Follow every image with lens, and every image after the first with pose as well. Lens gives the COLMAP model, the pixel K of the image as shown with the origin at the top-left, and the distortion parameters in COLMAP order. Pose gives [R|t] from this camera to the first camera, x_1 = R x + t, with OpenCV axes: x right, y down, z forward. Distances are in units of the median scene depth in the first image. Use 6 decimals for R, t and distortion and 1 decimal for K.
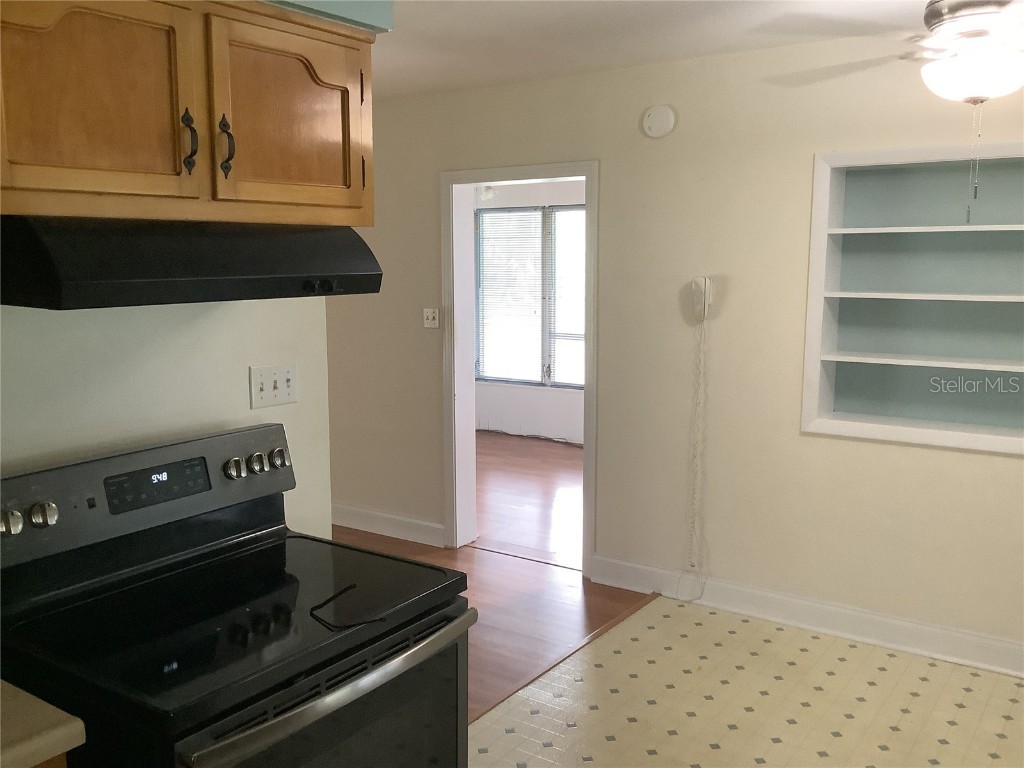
lens RADIAL K [[928.9, 0, 513.2], [0, 928.9, 377.9], [0, 0, 1]] dist [0.086299, -0.150816]
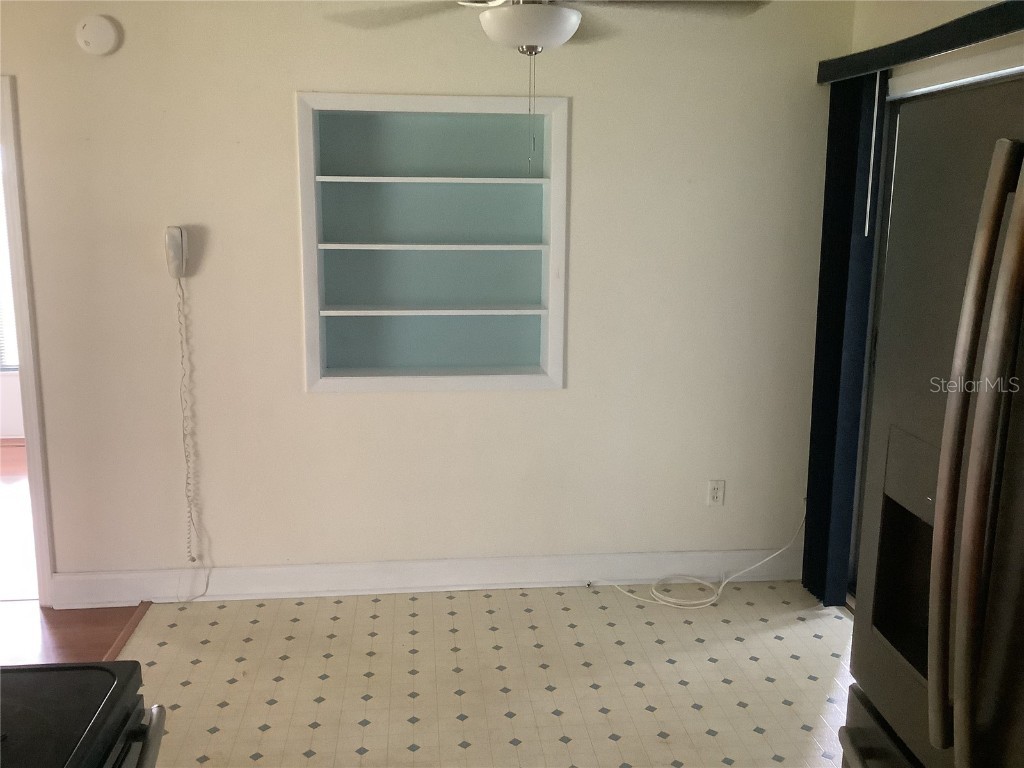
lens RADIAL K [[936.1, 0, 514.8], [0, 936.1, 361.7], [0, 0, 1]] dist [0.097196, -0.139549]
pose [[0.749621, -0.099365, 0.654367, -0.152469], [0.071862, 0.995041, 0.068773, -0.024076], [-0.657955, -0.004529, 0.753044, 0.143925]]
